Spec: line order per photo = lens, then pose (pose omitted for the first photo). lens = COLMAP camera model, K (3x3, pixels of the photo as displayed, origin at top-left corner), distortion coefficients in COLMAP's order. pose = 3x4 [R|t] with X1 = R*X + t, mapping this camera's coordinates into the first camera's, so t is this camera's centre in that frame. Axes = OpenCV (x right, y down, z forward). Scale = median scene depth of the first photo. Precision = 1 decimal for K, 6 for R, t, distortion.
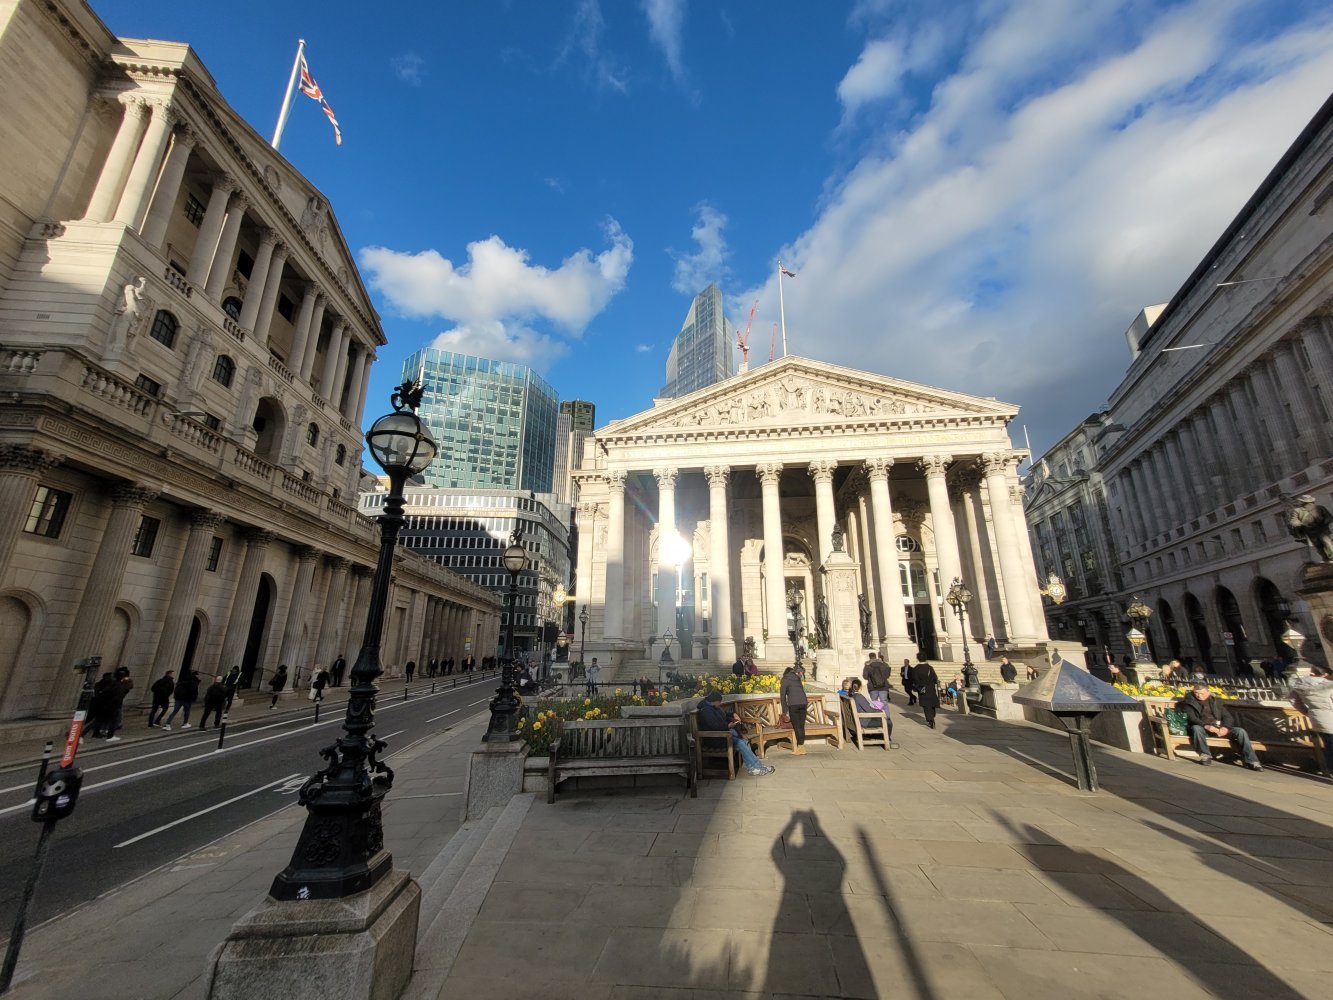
lens RADIAL K [[521.4, 0, 664.5], [0, 521.4, 501.7], [0, 0, 1]] dist [0.005473, -0.000400]
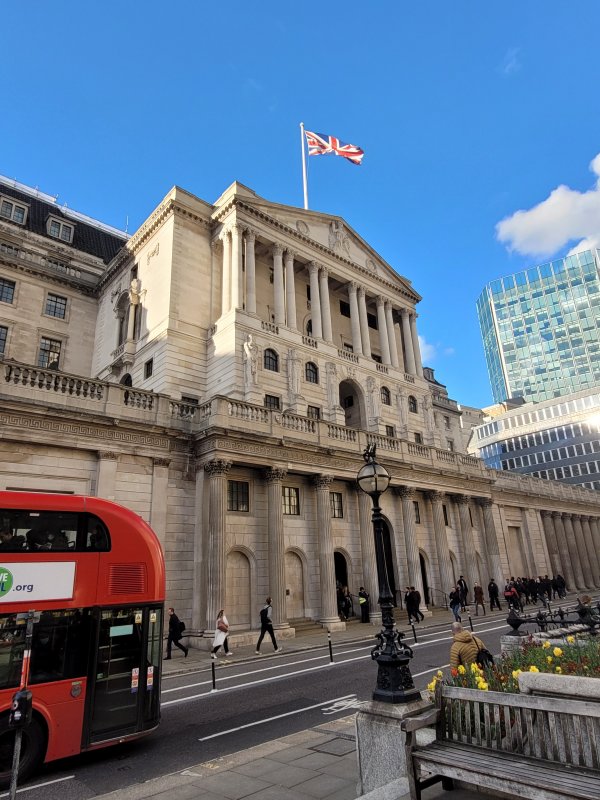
lens RADIAL K [[498.6, 0, 301.7], [0, 498.6, 405.1], [0, 0, 1]] dist [0.003589, 0.001523]
pose [[0.595080, -0.291902, -0.748781, 0.065280], [0.268643, 0.950361, -0.156986, 0.018991], [0.757437, -0.107736, 0.643958, 0.083916]]
